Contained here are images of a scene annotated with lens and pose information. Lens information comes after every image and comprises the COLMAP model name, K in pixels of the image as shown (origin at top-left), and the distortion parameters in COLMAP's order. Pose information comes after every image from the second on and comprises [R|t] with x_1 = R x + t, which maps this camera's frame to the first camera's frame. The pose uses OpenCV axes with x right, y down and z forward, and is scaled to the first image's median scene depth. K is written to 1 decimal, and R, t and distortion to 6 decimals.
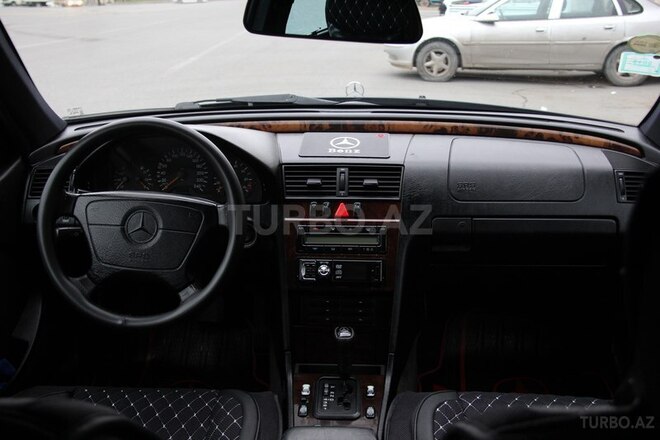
lens RADIAL K [[693.9, 0, 330.3], [0, 693.9, 216.9], [0, 0, 1]] dist [-0.109154, 0.000000]
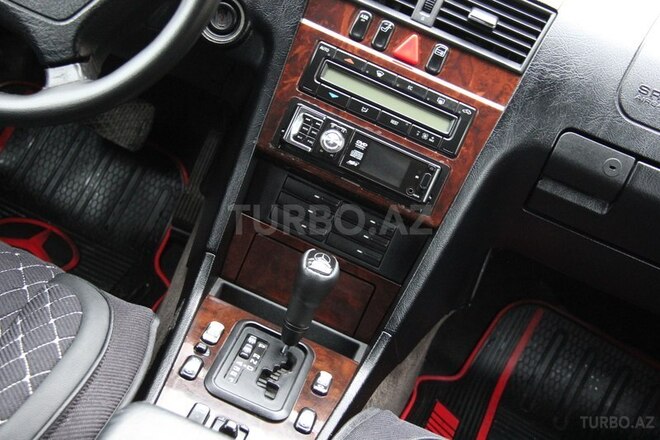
lens RADIAL K [[1051.2, 0, 326.7], [0, 1051.2, 222.1], [0, 0, 1]] dist [0.132483, 0.000000]
pose [[0.919139, 0.393890, -0.005877, 0.016039], [-0.387851, 0.907456, 0.161542, 0.005654], [0.068963, -0.146200, 0.986848, 0.196837]]
